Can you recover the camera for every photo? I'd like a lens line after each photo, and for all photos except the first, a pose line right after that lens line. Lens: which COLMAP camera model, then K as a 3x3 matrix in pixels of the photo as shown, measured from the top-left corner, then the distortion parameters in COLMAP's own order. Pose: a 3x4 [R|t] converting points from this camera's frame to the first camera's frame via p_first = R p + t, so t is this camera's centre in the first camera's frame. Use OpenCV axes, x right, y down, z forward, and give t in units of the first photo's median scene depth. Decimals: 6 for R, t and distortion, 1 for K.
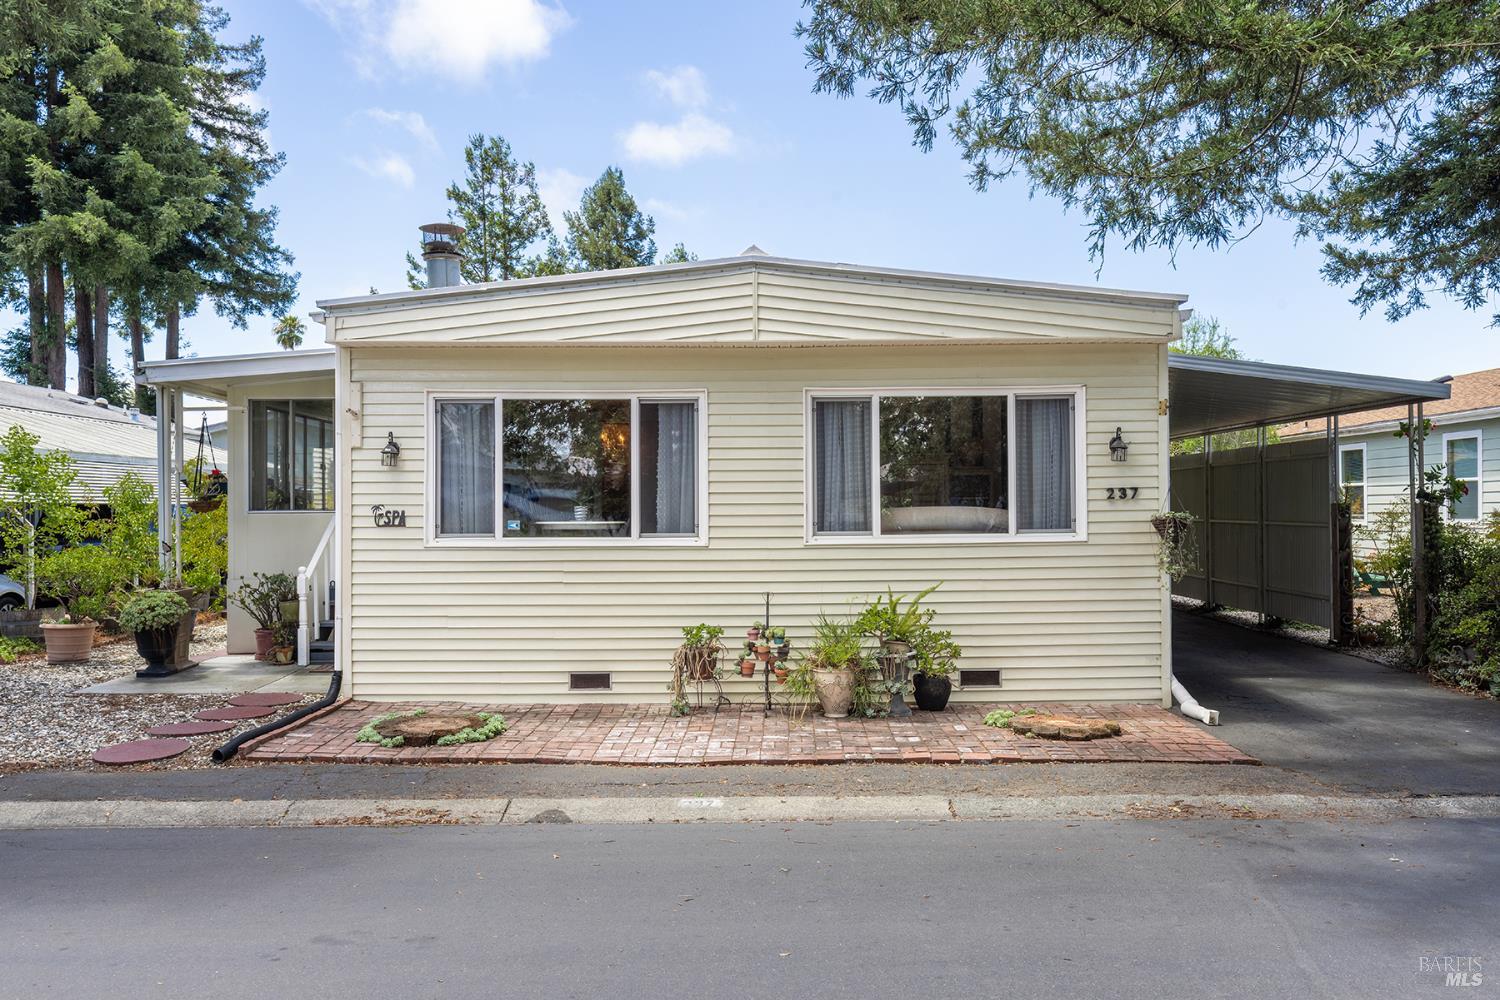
lens RADIAL K [[1134.1, 0, 751.4], [0, 1134.1, 496.9], [0, 0, 1]] dist [0.002217, 0.003084]
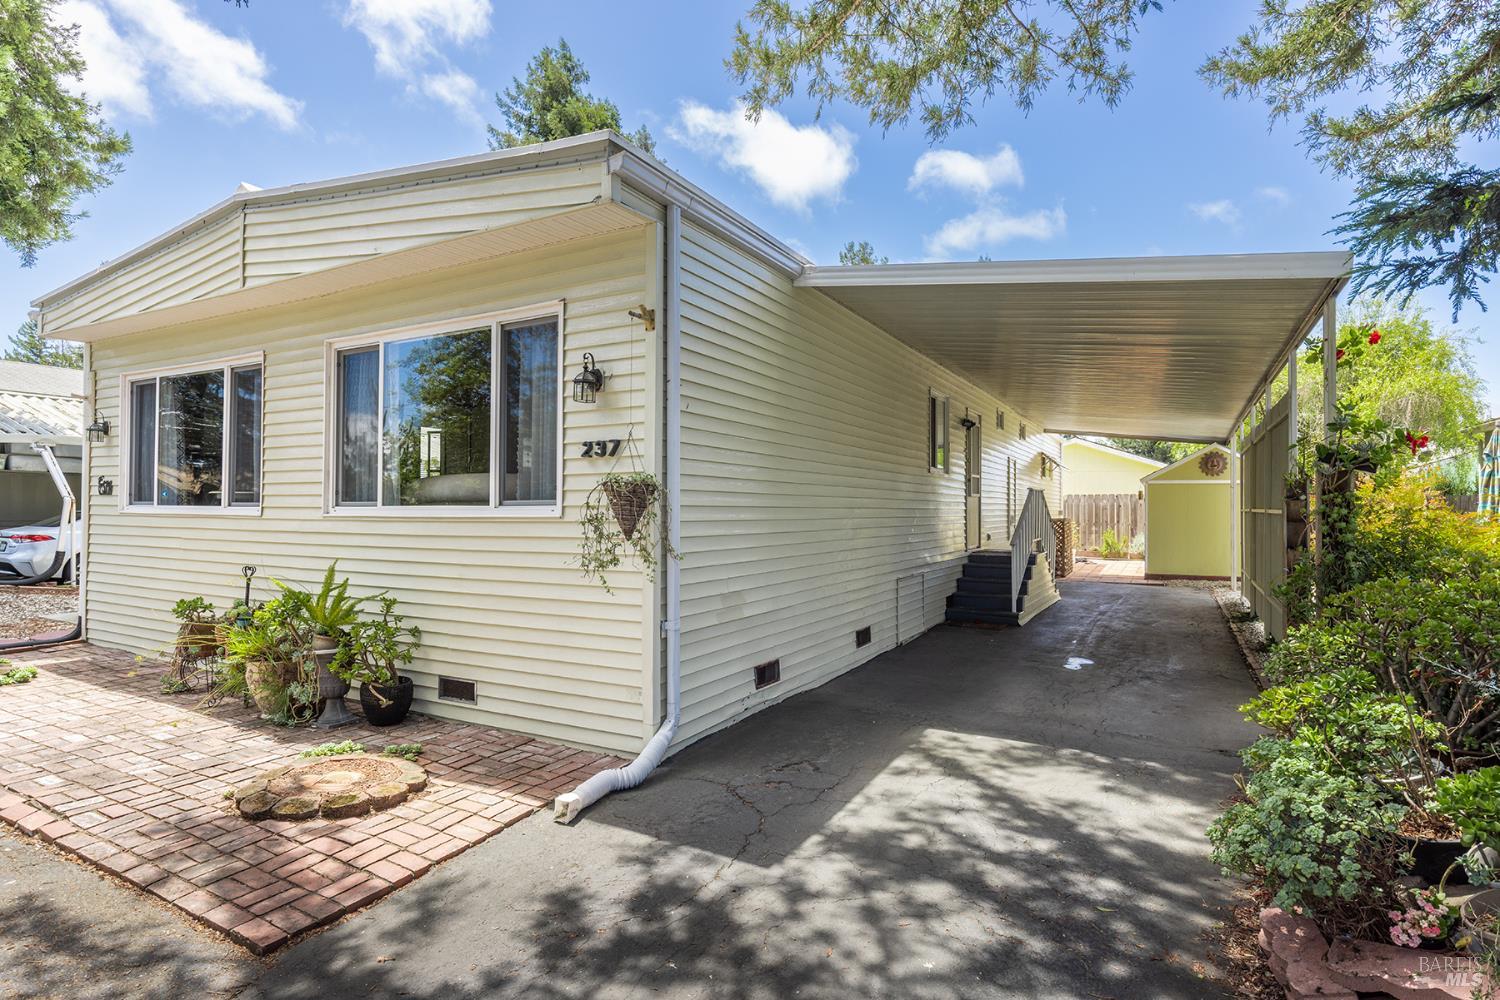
lens RADIAL K [[767.6, 0, 750.8], [0, 767.6, 507.3], [0, 0, 1]] dist [-0.005345, -0.000238]
pose [[0.879267, 0.010210, -0.476219, 0.628026], [-0.008951, 0.999948, 0.004913, 0.029238], [0.476244, -0.000057, 0.879313, 0.628832]]
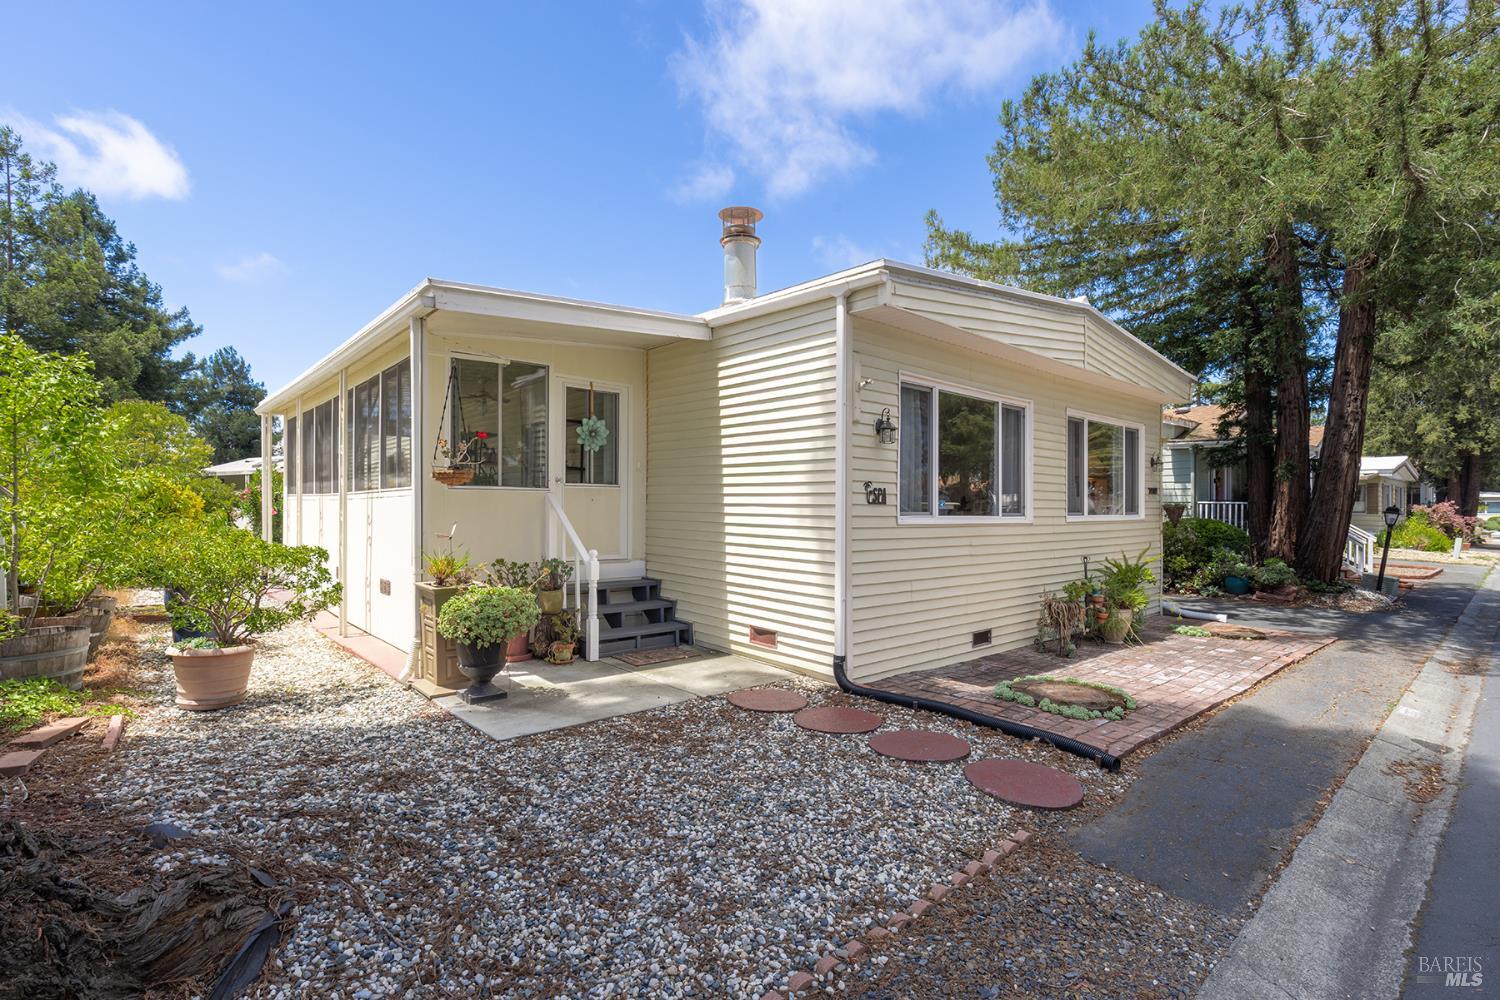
lens RADIAL K [[702.3, 0, 758.6], [0, 702.3, 502.0], [0, 0, 1]] dist [0.005219, -0.000686]
pose [[0.744003, 0.018877, 0.667910, -0.803823], [-0.017515, 0.999808, -0.008747, 0.031659], [-0.667947, -0.005191, 0.744191, 0.612242]]
